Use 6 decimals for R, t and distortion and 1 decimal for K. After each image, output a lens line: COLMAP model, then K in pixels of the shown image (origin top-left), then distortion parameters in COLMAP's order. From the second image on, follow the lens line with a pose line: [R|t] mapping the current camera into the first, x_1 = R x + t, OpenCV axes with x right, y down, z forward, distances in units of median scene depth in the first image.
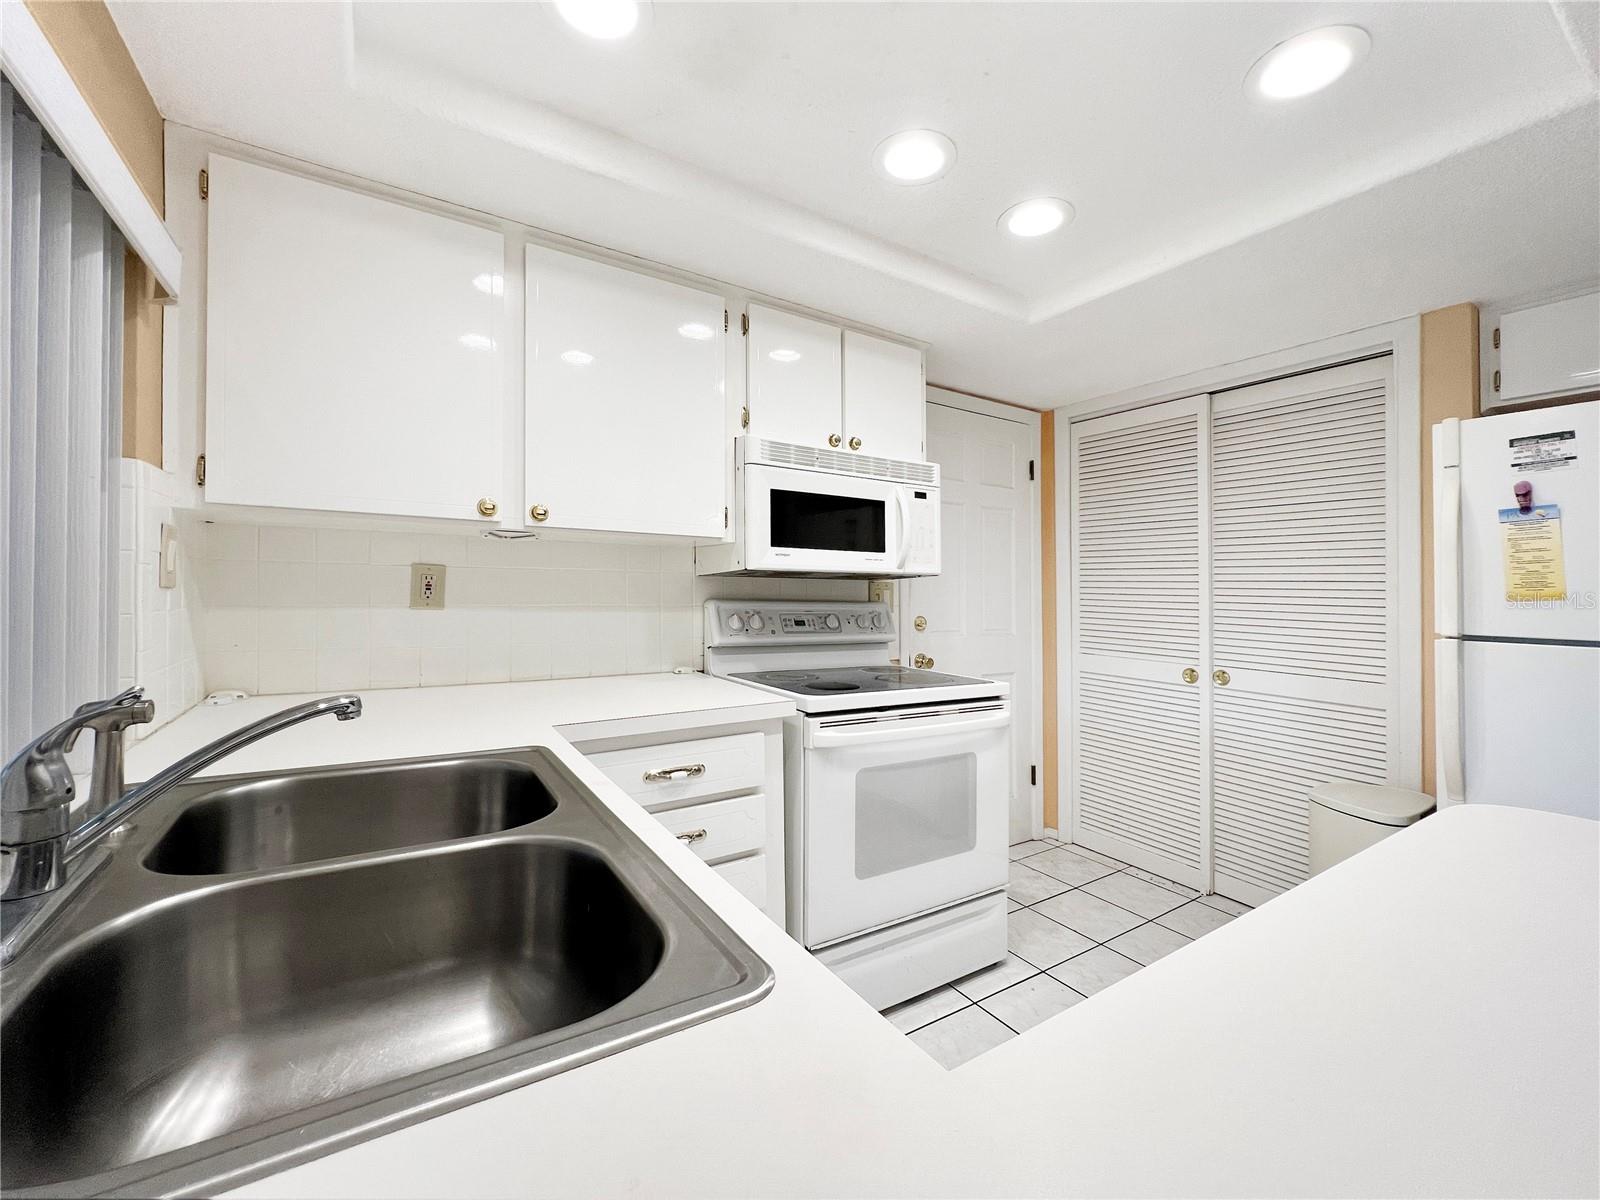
lens RADIAL K [[647.5, 0, 825.7], [0, 647.5, 581.7], [0, 0, 1]] dist [0.001531, -0.000376]
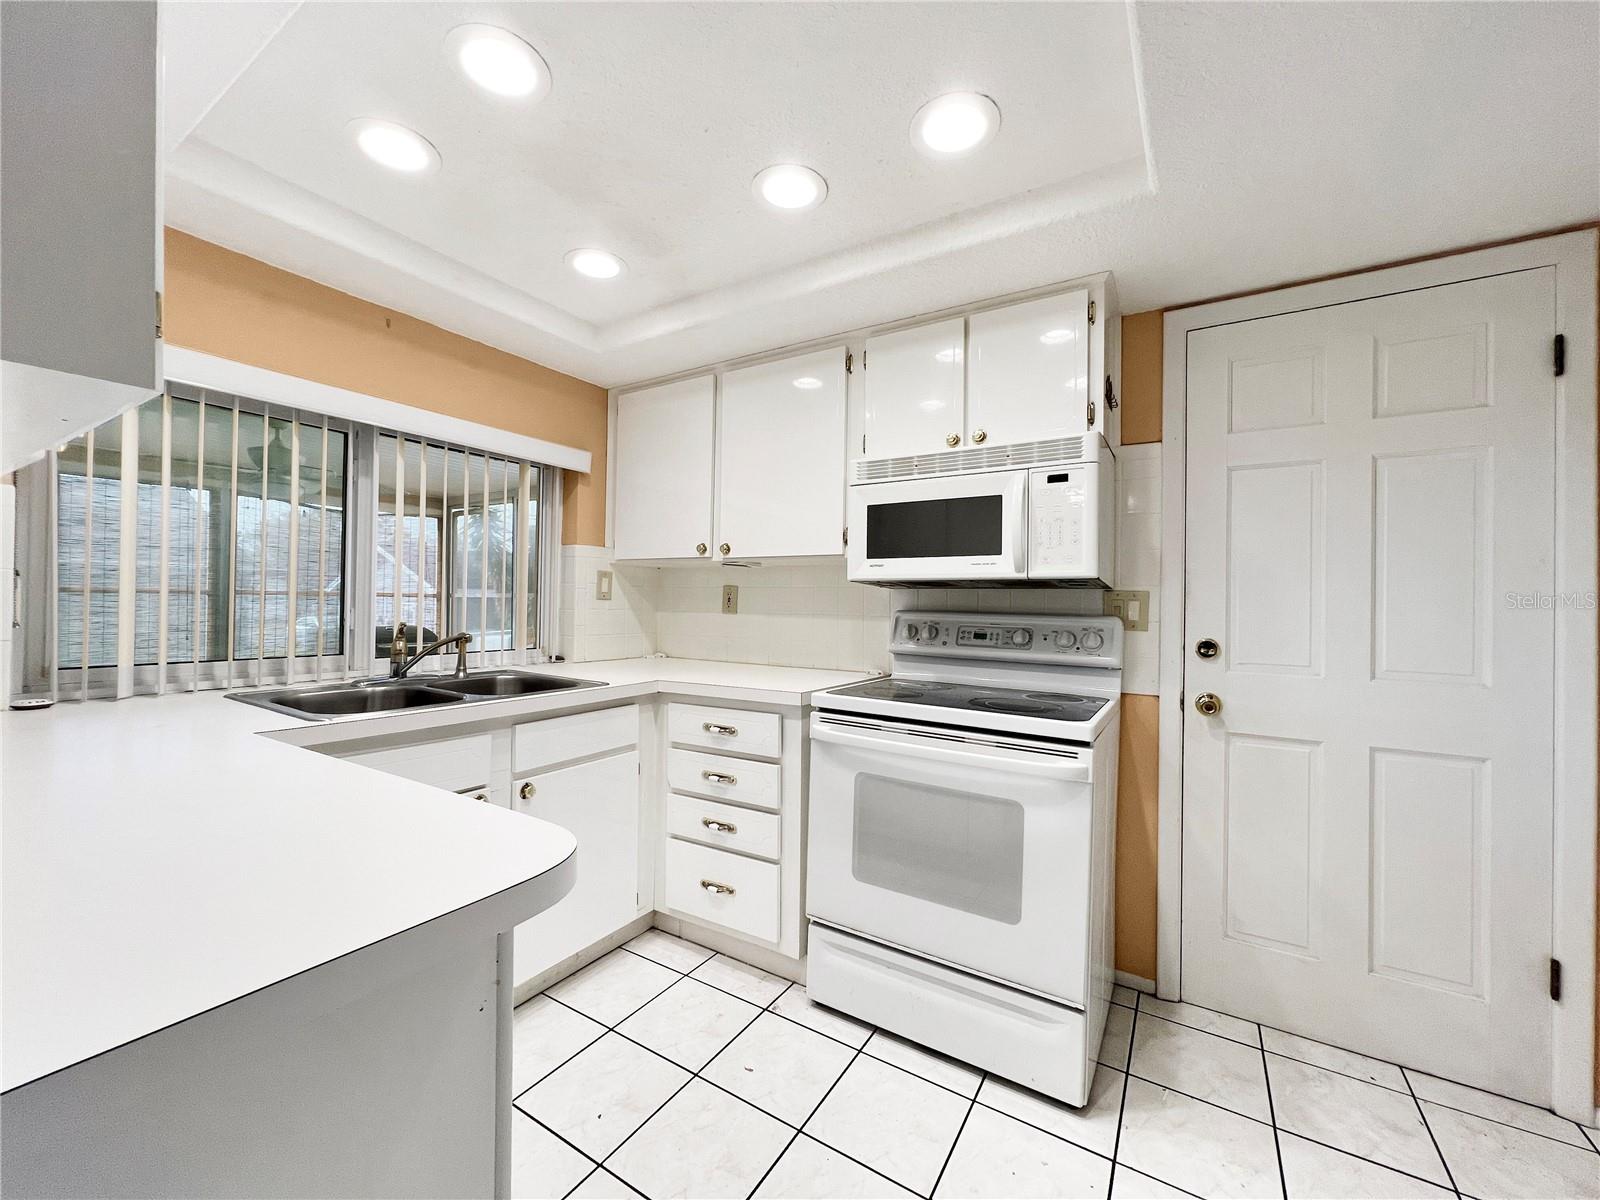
lens RADIAL K [[647.5, 0, 805.0], [0, 647.5, 607.9], [0, 0, 1]] dist [0.001531, -0.000376]
pose [[0.429481, -0.006132, -0.903055, 0.774119], [0.001268, 0.999980, -0.006188, 0.031682], [0.903075, 0.001513, 0.429480, 0.403006]]
